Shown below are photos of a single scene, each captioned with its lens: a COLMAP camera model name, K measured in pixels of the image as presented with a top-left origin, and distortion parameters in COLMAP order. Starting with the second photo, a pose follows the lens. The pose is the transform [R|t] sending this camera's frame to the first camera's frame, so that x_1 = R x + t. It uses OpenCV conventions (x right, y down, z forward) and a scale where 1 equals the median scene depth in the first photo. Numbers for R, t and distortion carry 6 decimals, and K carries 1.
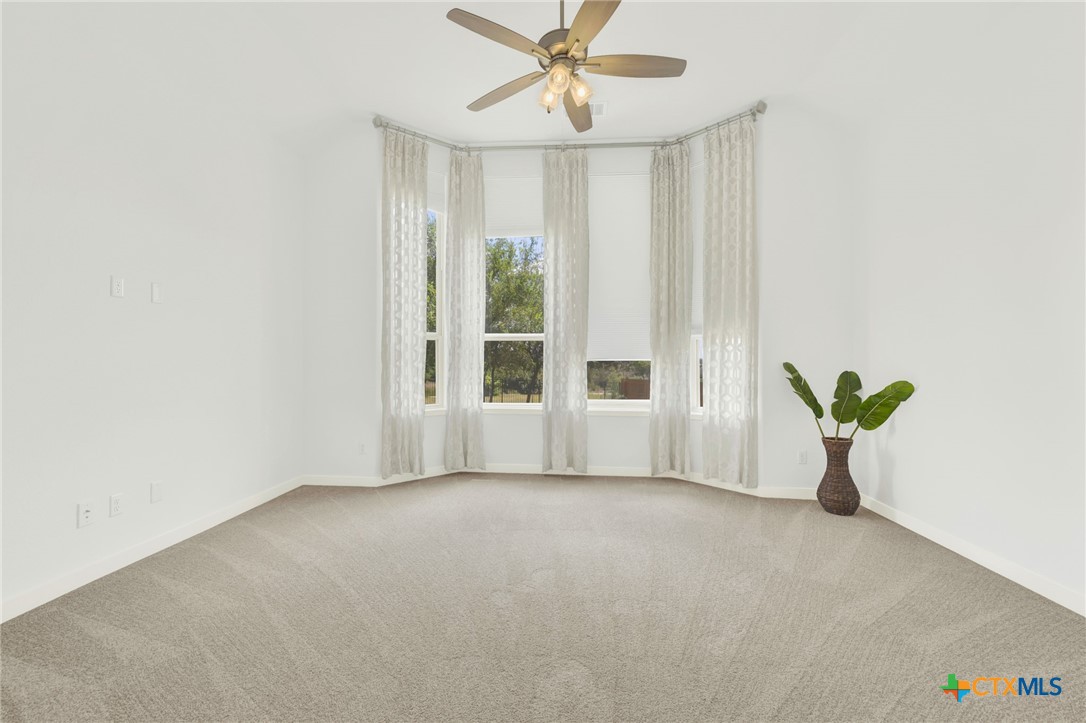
lens RADIAL K [[523.1, 0, 544.1], [0, 523.1, 385.5], [0, 0, 1]] dist [-0.002825, -0.000078]
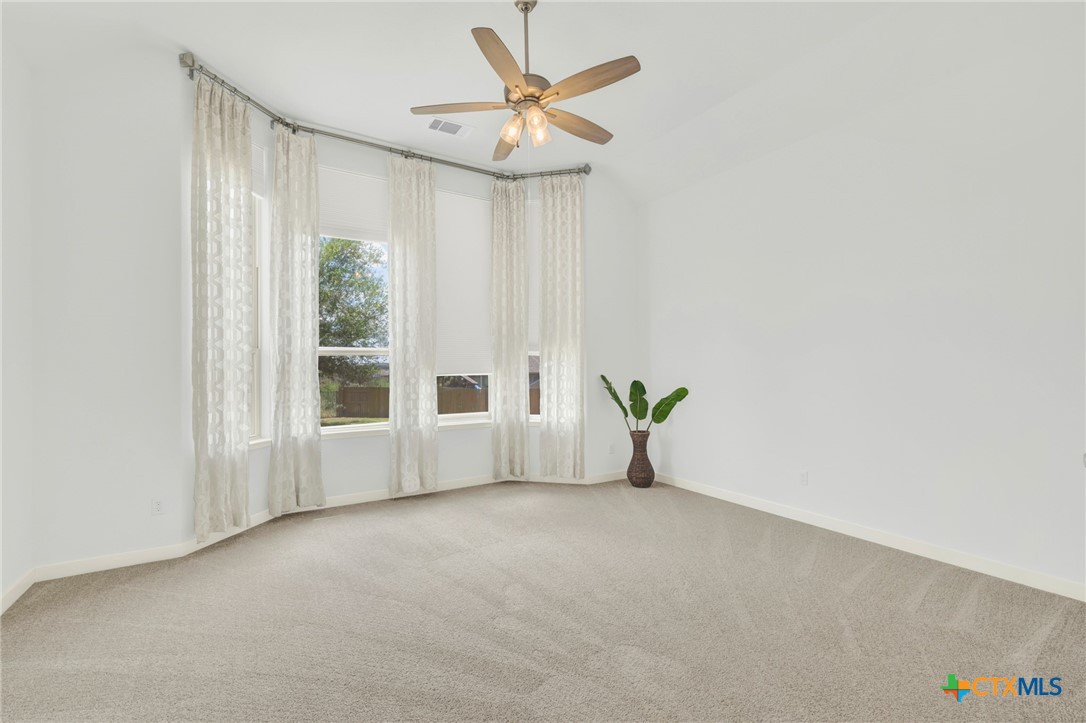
lens RADIAL K [[523.1, 0, 544.1], [0, 523.1, 385.5], [0, 0, 1]] dist [-0.002825, -0.000078]
pose [[0.757594, -0.036869, 0.651684, -0.422778], [0.035410, 0.999255, 0.015367, -0.038966], [-0.651764, 0.011434, 0.758335, 0.118199]]
